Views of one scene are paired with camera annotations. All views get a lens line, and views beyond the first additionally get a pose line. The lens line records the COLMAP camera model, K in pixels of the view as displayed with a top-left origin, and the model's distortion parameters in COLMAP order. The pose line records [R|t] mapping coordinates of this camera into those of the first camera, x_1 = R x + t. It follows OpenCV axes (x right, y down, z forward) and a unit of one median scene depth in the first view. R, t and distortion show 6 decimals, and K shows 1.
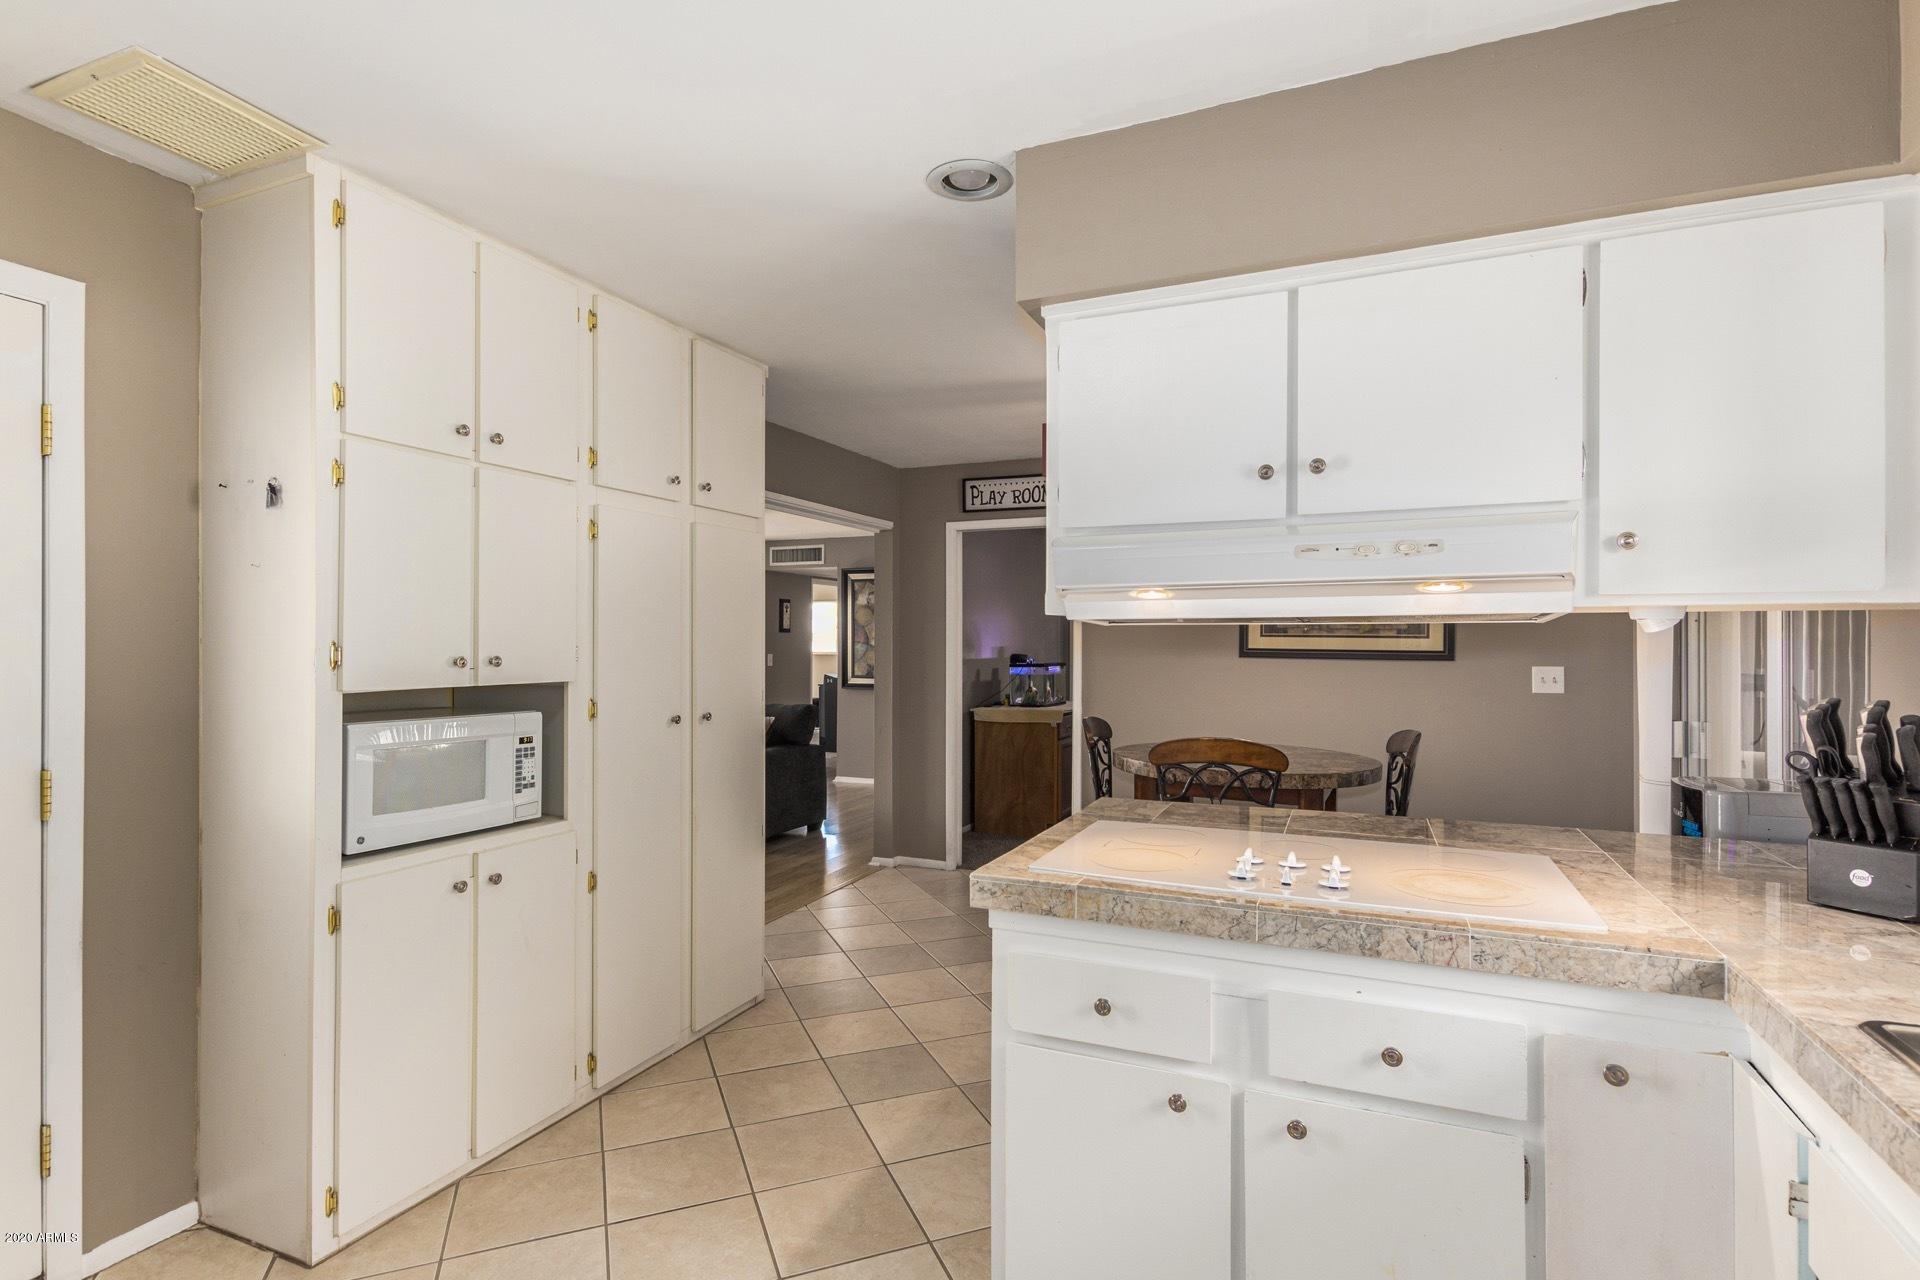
lens RADIAL K [[936.6, 0, 960.0], [0, 936.6, 640.0], [0, 0, 1]] dist [-0.000602, -0.000693]
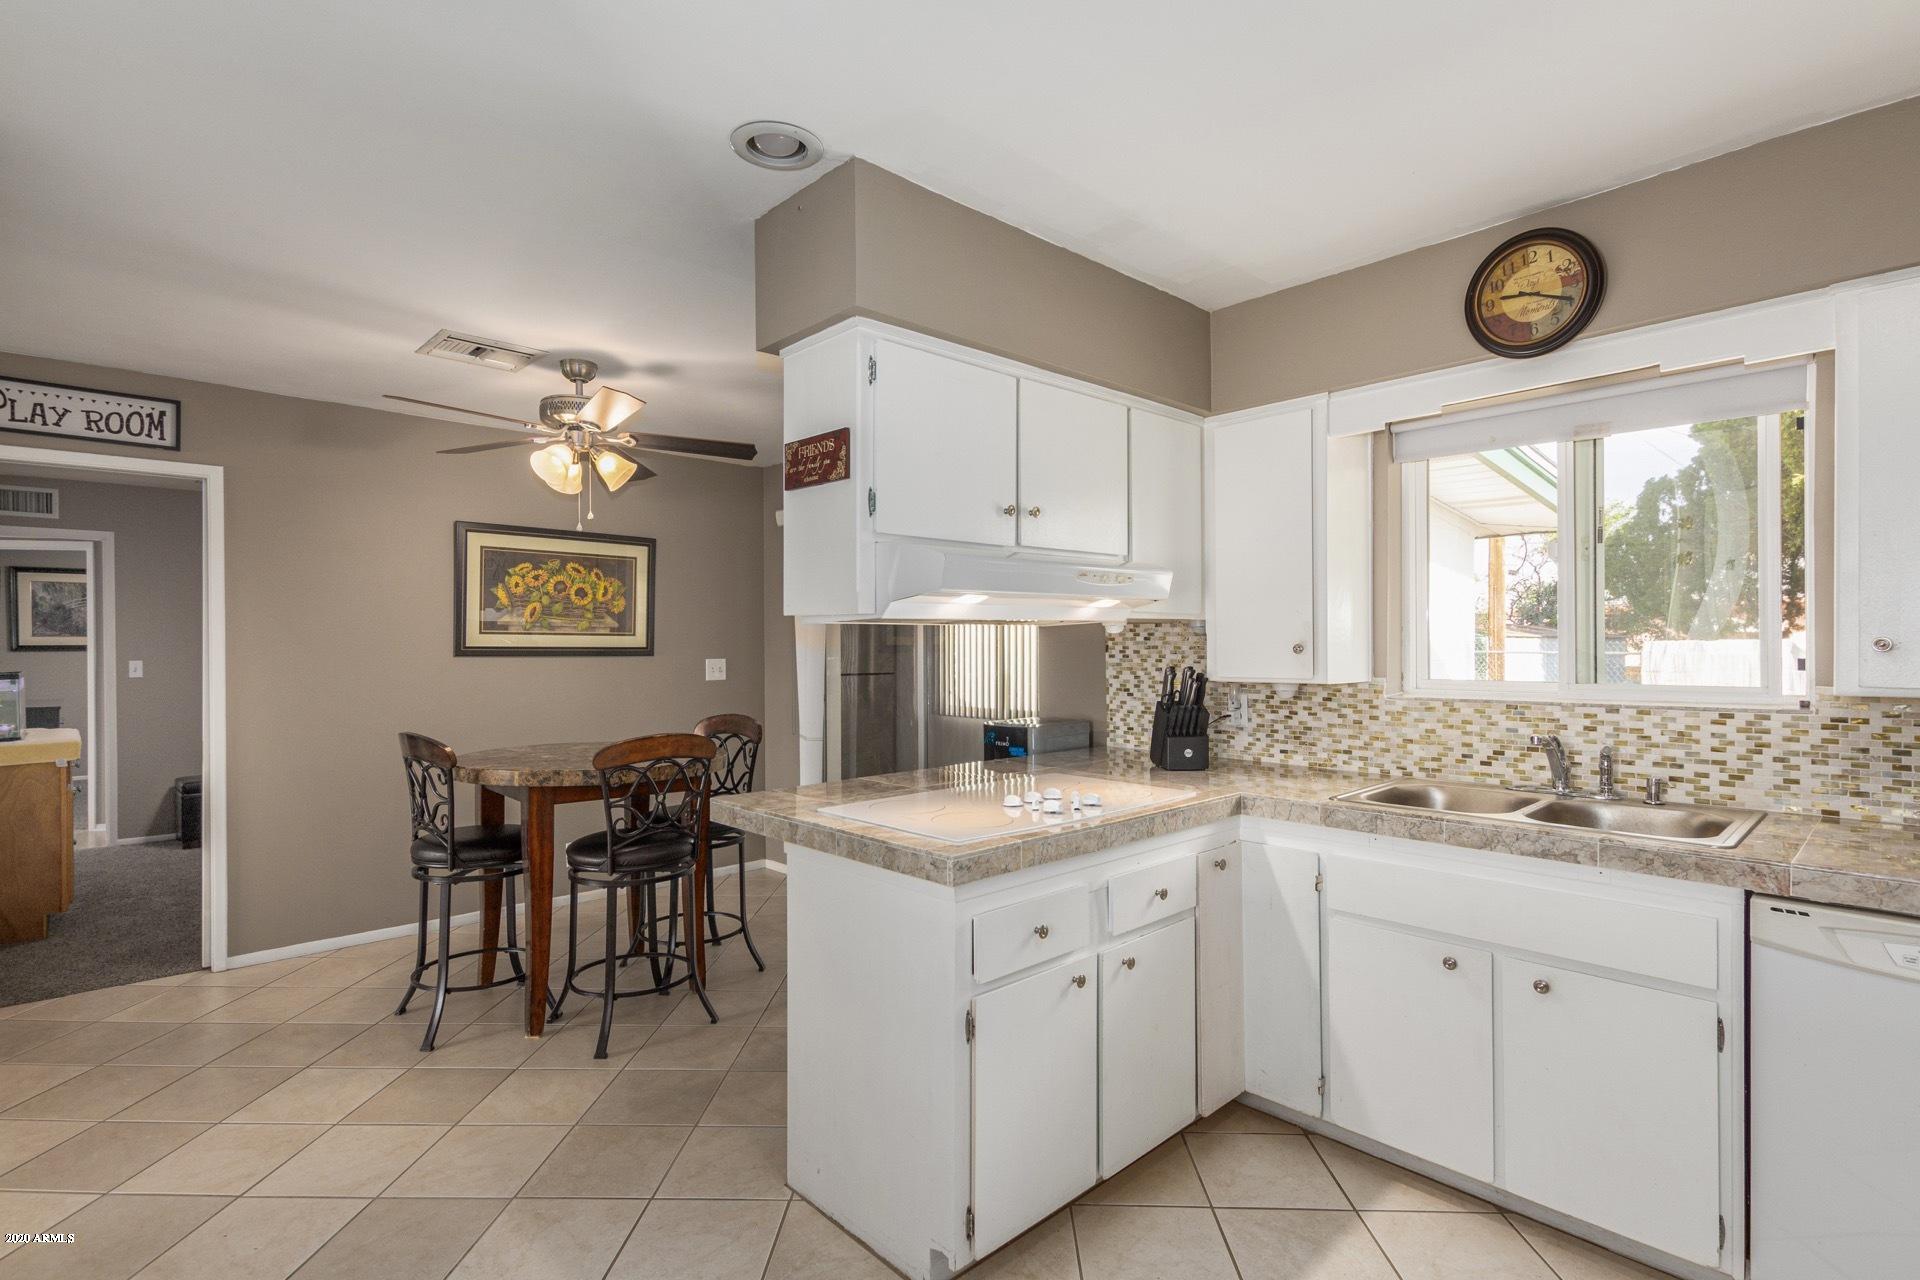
lens RADIAL K [[917.9, 0, 959.5], [0, 917.9, 649.4], [0, 0, 1]] dist [-0.001351, -0.000283]
pose [[0.393771, -0.012562, 0.919123, -0.512675], [0.000148, 0.999907, 0.013603, -0.000730], [-0.919208, -0.005220, 0.393737, 0.314543]]
